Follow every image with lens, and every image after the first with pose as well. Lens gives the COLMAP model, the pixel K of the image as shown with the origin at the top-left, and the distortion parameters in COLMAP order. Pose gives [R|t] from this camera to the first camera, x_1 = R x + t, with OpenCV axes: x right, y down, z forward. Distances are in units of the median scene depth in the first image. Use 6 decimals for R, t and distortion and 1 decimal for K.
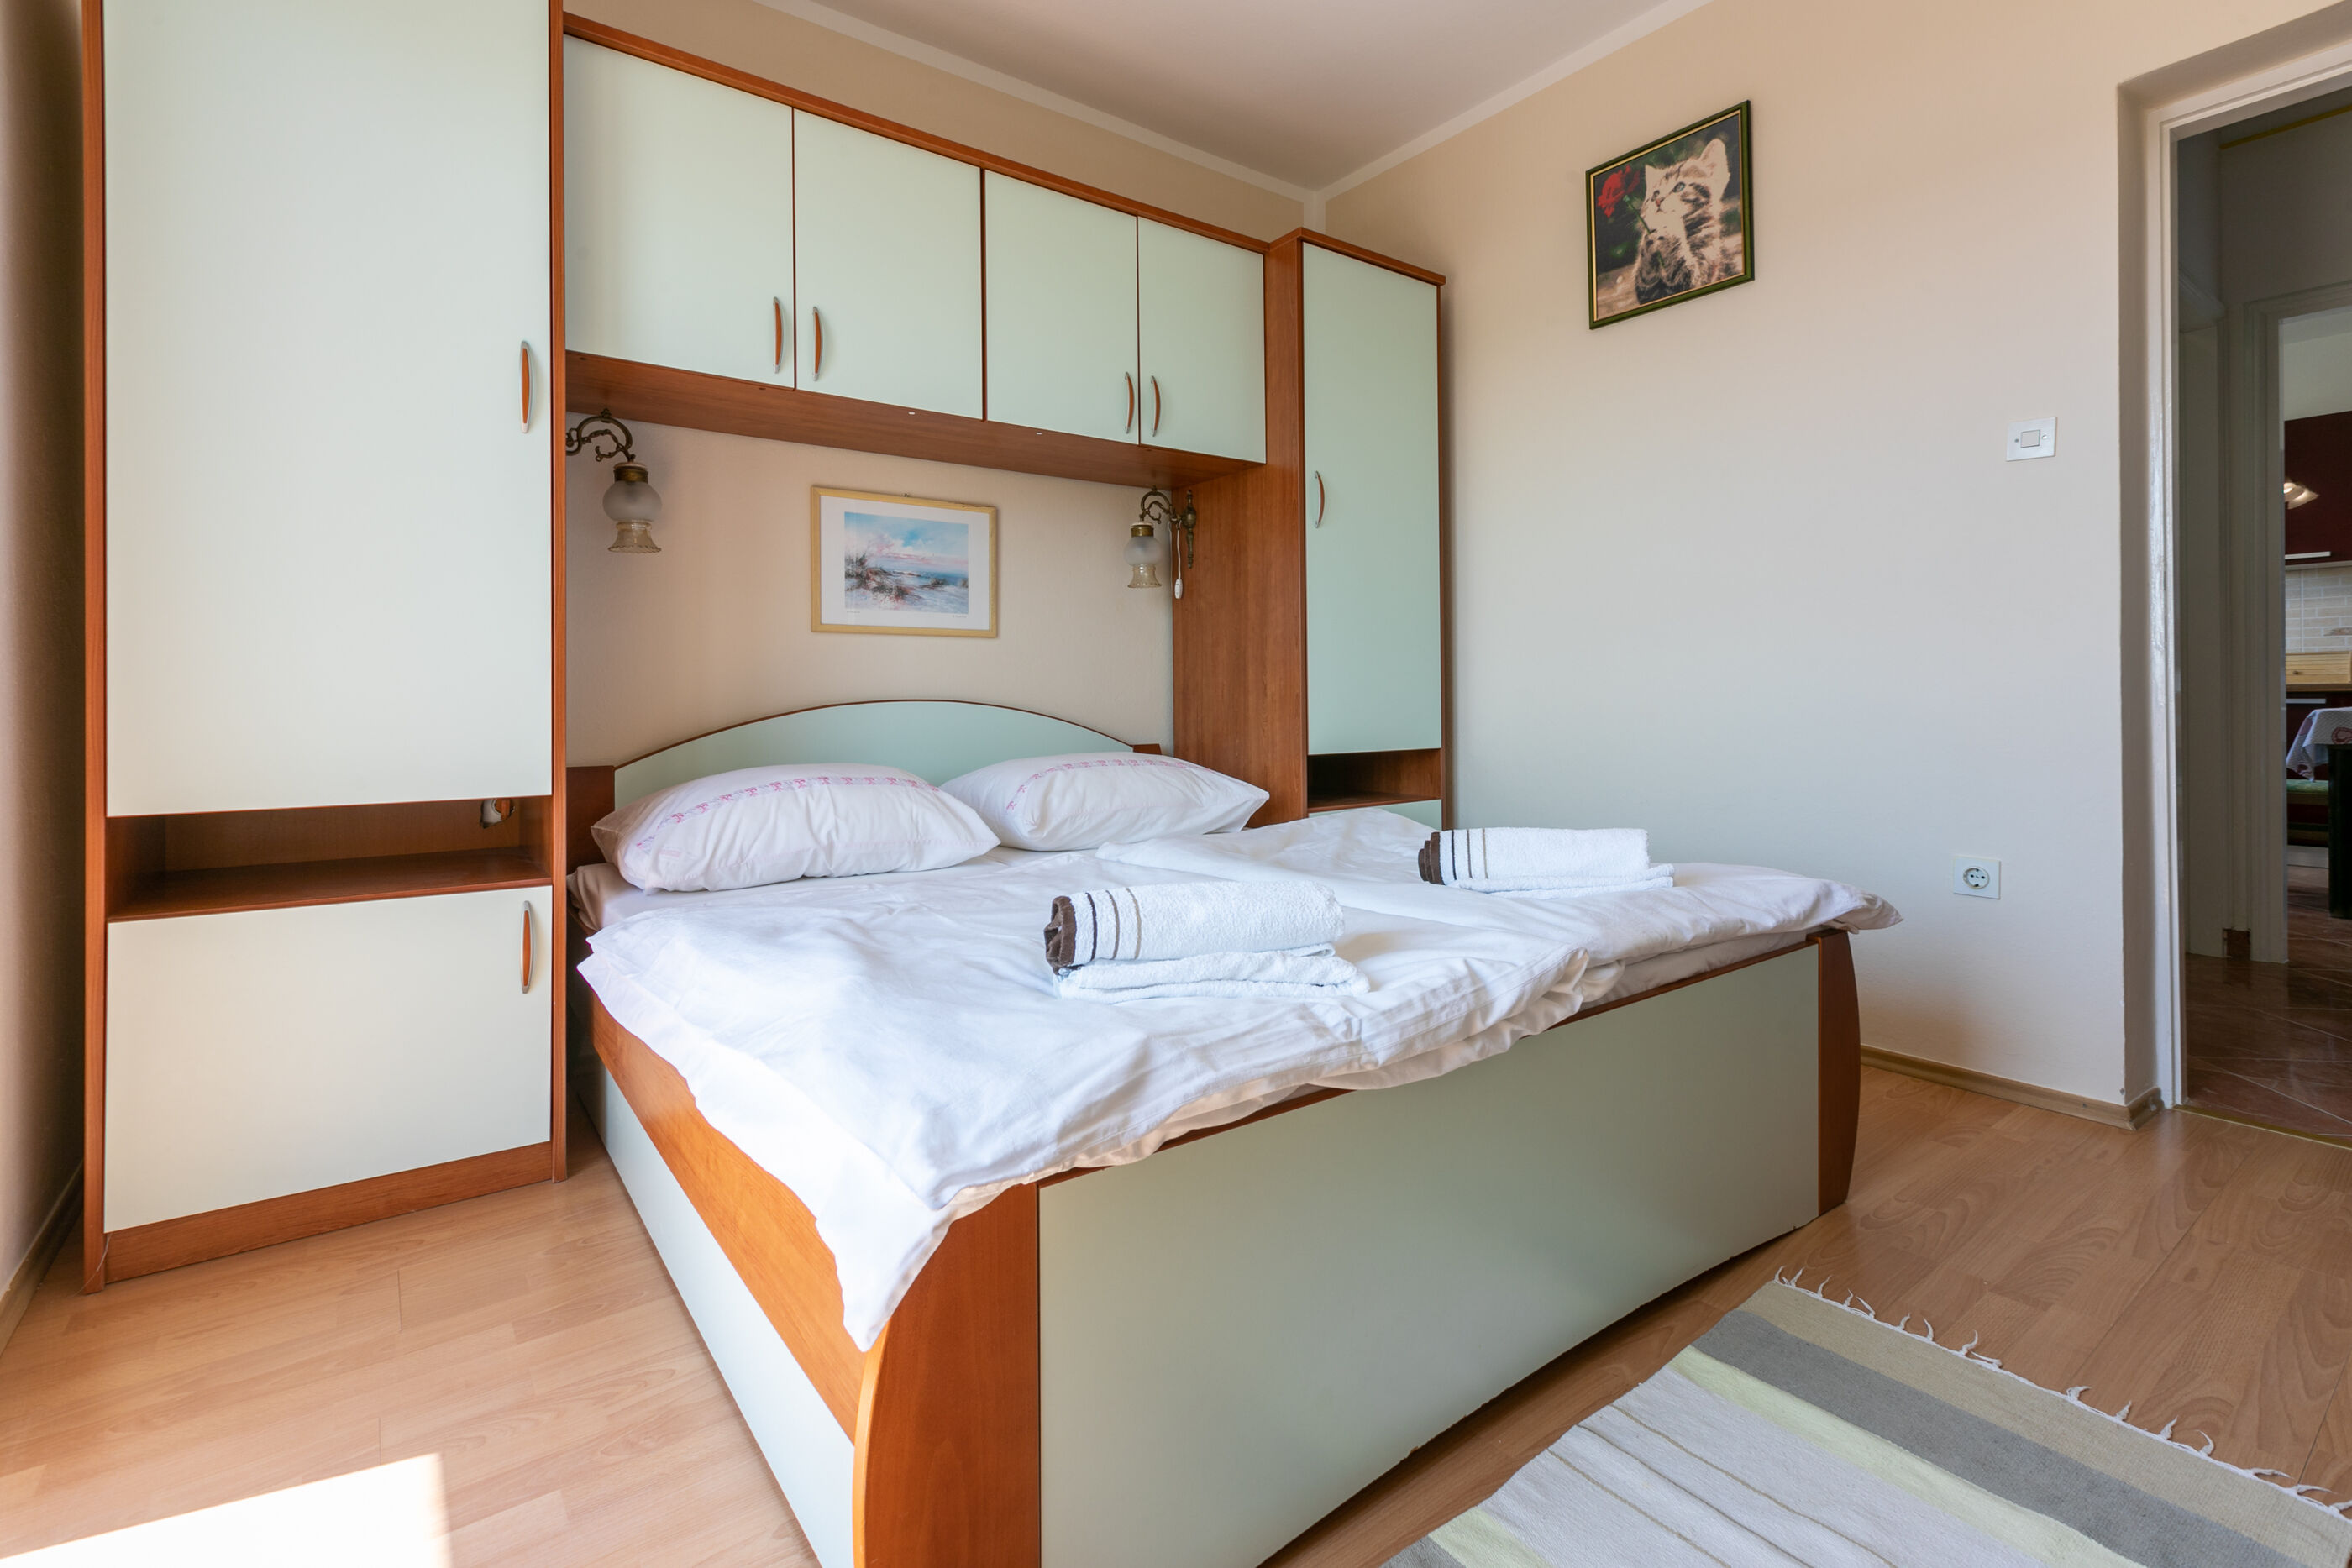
lens RADIAL K [[1065.5, 0, 1173.3], [0, 1065.5, 692.6], [0, 0, 1]] dist [0.001154, 0.000190]
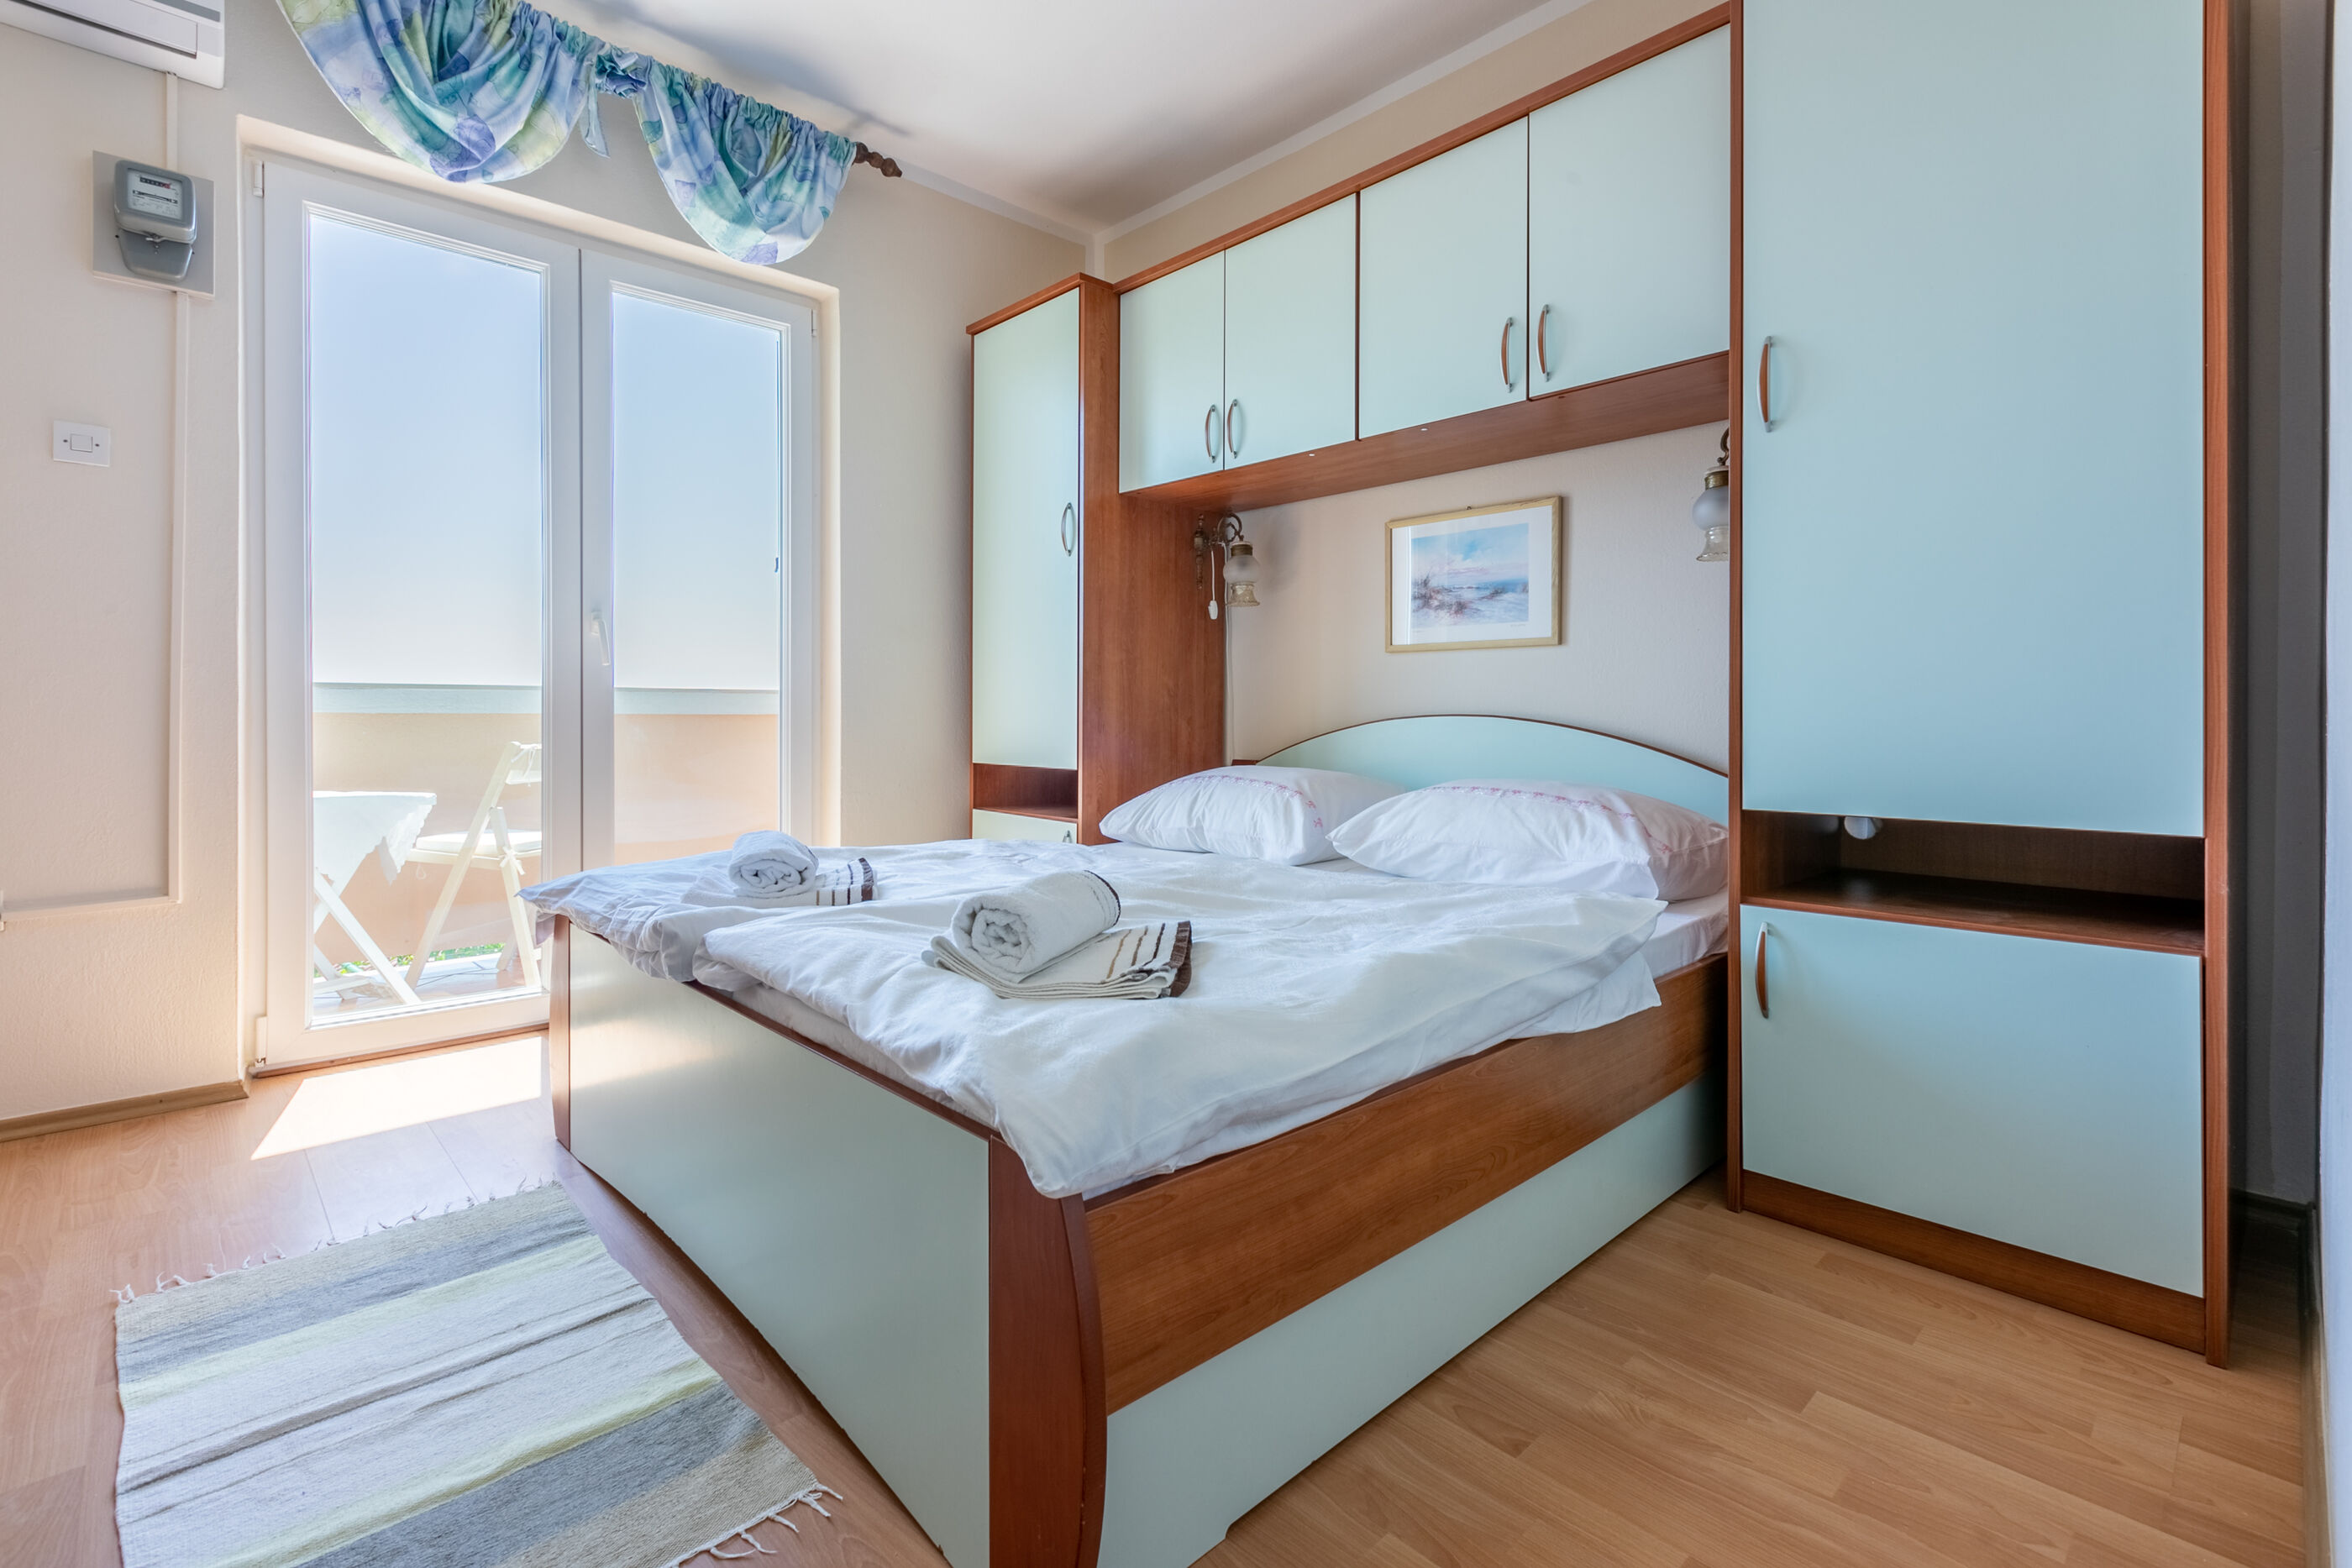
lens RADIAL K [[1080.0, 0, 1170.6], [0, 1080.0, 705.0], [0, 0, 1]] dist [0.000850, 0.000362]
pose [[0.119626, -0.003740, -0.992812, 0.729869], [0.001181, 0.999993, -0.003625, 0.000965], [0.992818, -0.000739, 0.119629, 0.621734]]
